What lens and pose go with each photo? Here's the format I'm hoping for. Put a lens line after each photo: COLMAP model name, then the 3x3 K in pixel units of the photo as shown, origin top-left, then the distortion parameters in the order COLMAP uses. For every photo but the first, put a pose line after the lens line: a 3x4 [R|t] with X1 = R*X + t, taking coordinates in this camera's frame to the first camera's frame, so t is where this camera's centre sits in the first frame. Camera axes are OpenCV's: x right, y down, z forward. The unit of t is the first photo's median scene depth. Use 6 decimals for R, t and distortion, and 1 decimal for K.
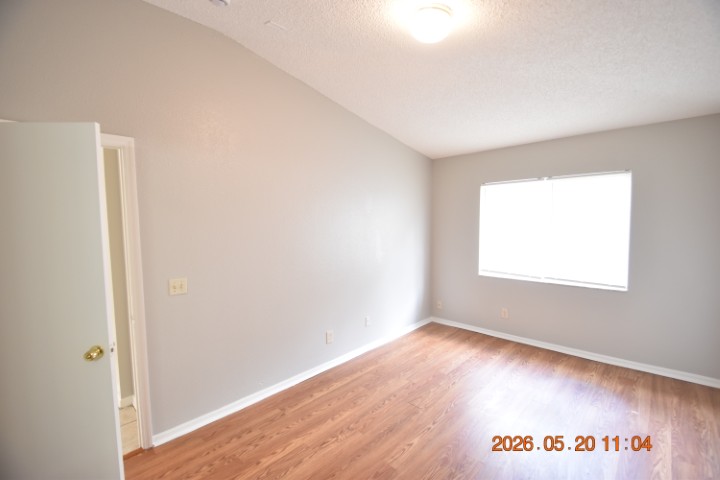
lens RADIAL K [[315.1, 0, 358.1], [0, 315.1, 242.2], [0, 0, 1]] dist [0.010412, -0.013104]
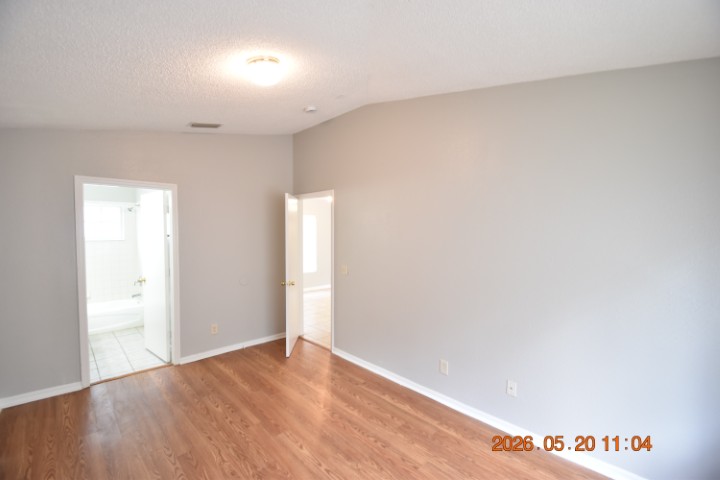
lens RADIAL K [[315.1, 0, 365.2], [0, 315.1, 237.4], [0, 0, 1]] dist [0.010412, -0.013104]
pose [[-0.027624, 0.037571, -0.998912, 0.867004], [-0.078104, 0.996157, 0.039627, -0.086405], [0.996562, 0.079113, -0.024584, 0.862100]]
